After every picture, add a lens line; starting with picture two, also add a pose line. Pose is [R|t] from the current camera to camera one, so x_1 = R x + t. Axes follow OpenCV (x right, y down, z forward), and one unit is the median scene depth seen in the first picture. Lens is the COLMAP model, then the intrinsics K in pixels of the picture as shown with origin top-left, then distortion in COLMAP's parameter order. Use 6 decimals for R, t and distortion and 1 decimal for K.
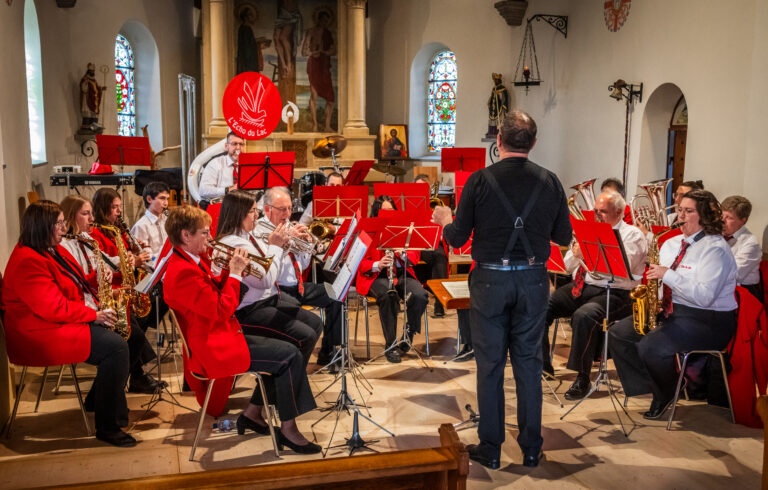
lens RADIAL K [[893.6, 0, 384.0], [0, 893.6, 245.0], [0, 0, 1]] dist [0.013462, -0.005854]
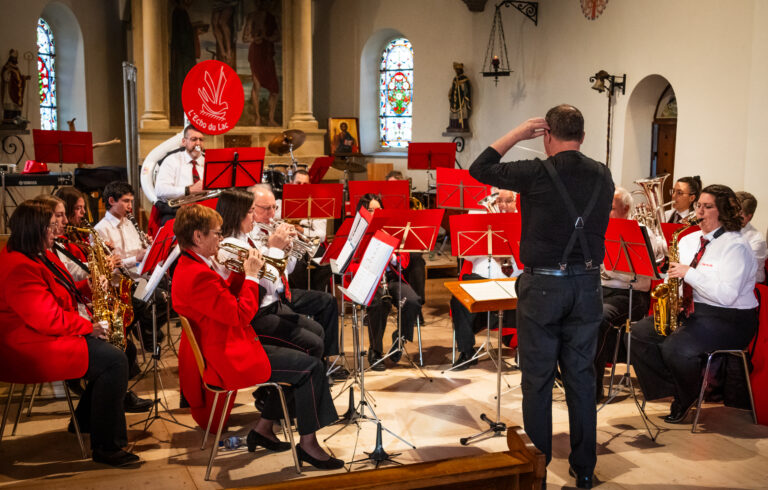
lens RADIAL K [[996.4, 0, 384.0], [0, 996.4, 245.0], [0, 0, 1]] dist [-0.012655, 0.005652]
pose [[0.995232, -0.012363, 0.096744, -0.097105], [0.013041, 0.999895, -0.006378, 0.004801], [-0.096655, 0.007609, 0.995289, -0.033622]]
